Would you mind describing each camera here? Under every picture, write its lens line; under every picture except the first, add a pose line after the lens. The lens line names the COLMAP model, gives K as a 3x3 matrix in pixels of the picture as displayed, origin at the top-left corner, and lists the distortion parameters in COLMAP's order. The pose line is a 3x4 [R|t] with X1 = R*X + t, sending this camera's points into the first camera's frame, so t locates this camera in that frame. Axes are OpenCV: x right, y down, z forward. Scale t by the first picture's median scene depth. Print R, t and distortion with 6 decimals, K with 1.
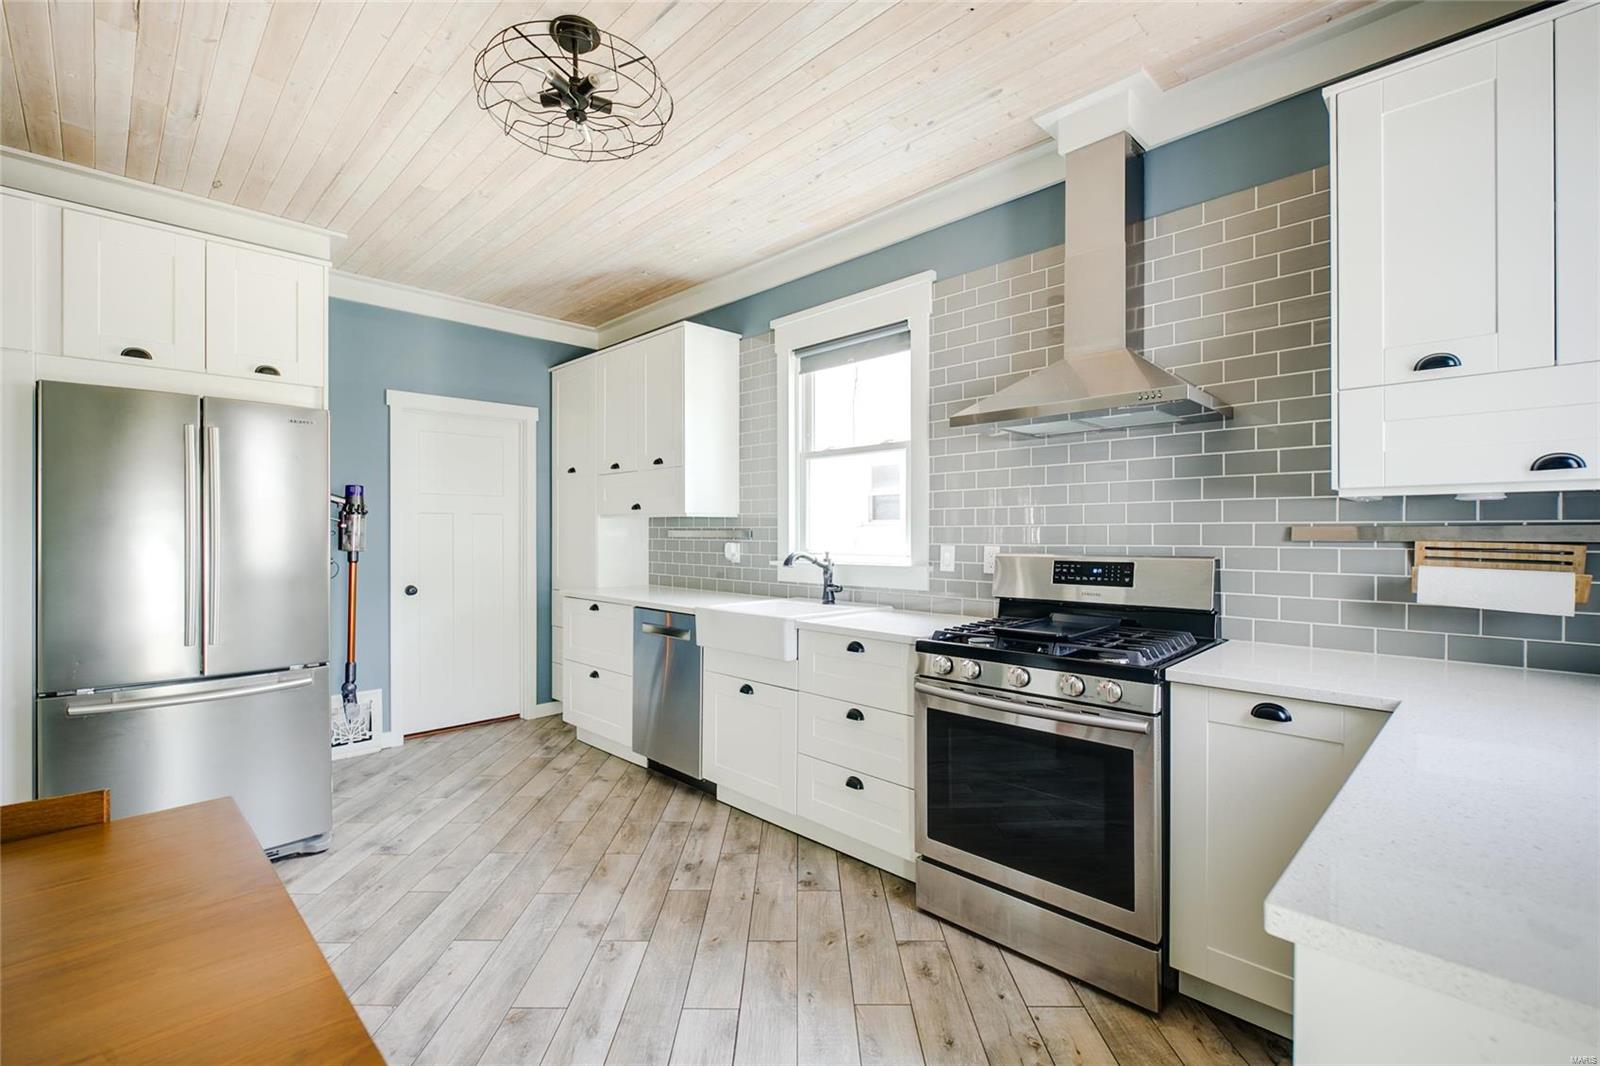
lens RADIAL K [[721.0, 0, 736.5], [0, 721.0, 538.0], [0, 0, 1]] dist [0.014300, -0.004464]
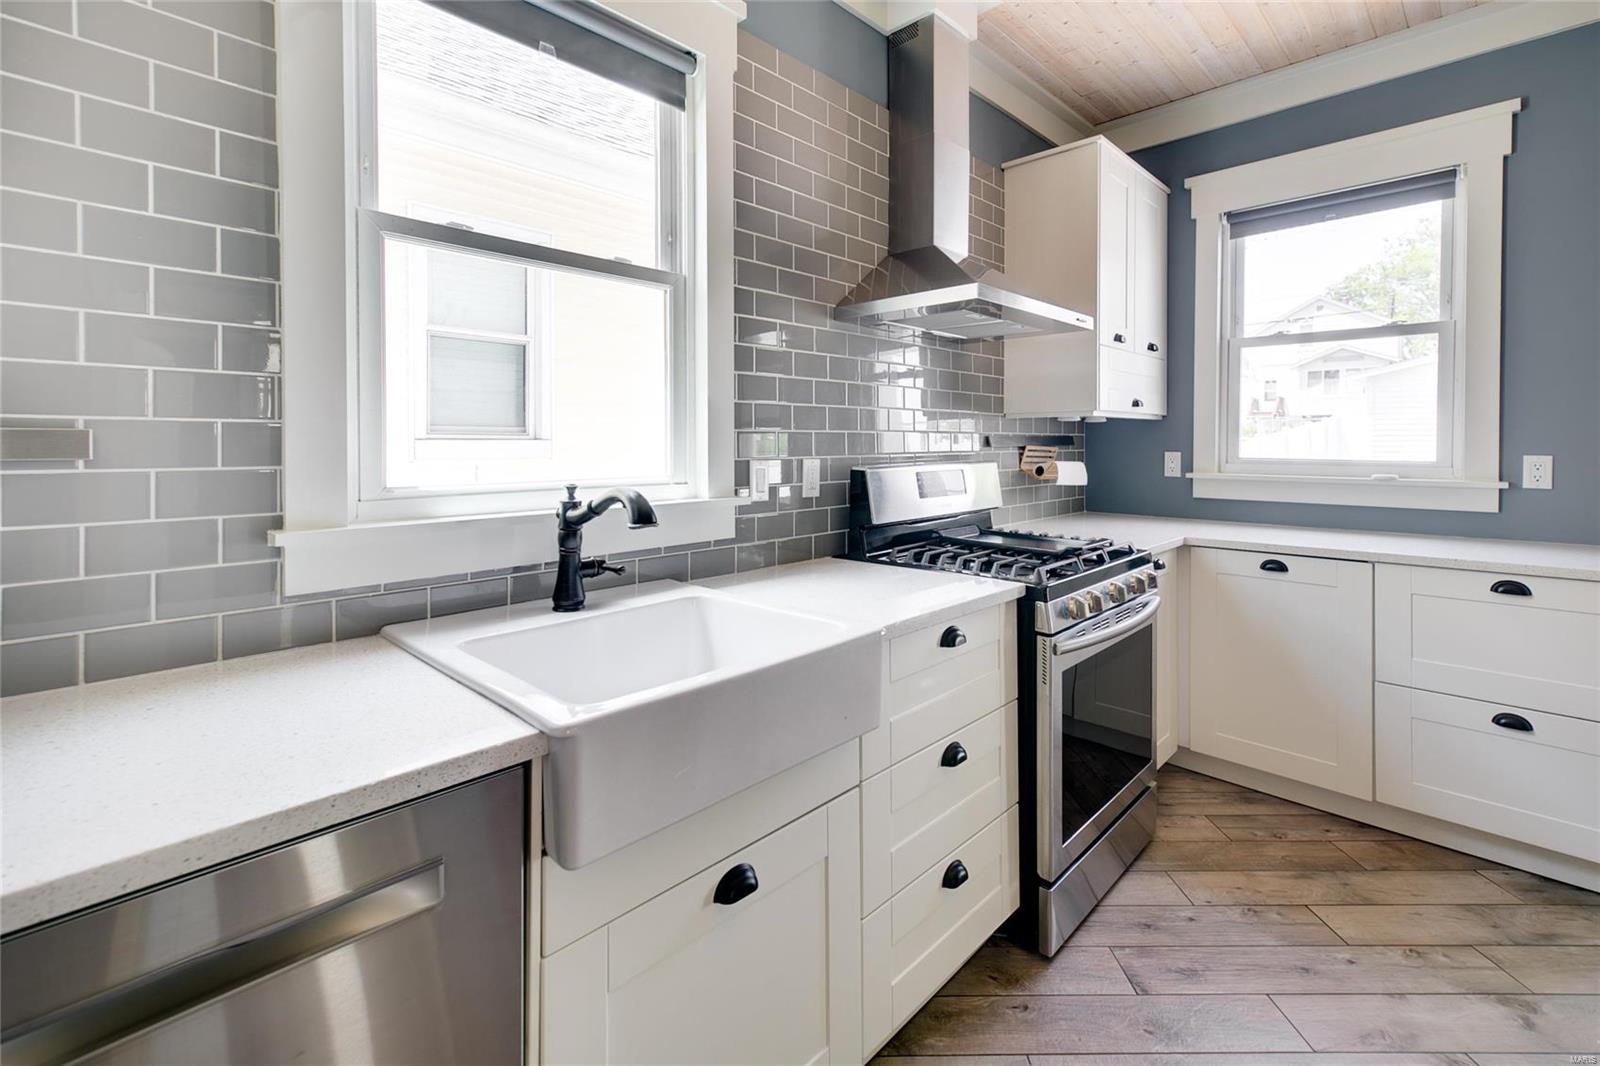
lens RADIAL K [[721.0, 0, 811.5], [0, 721.0, 452.8], [0, 0, 1]] dist [0.014300, -0.004464]
pose [[-0.103043, -0.010749, 0.994619, -0.337633], [0.012597, 0.999847, 0.012110, -0.003444], [-0.994597, 0.013777, -0.102892, 1.003652]]
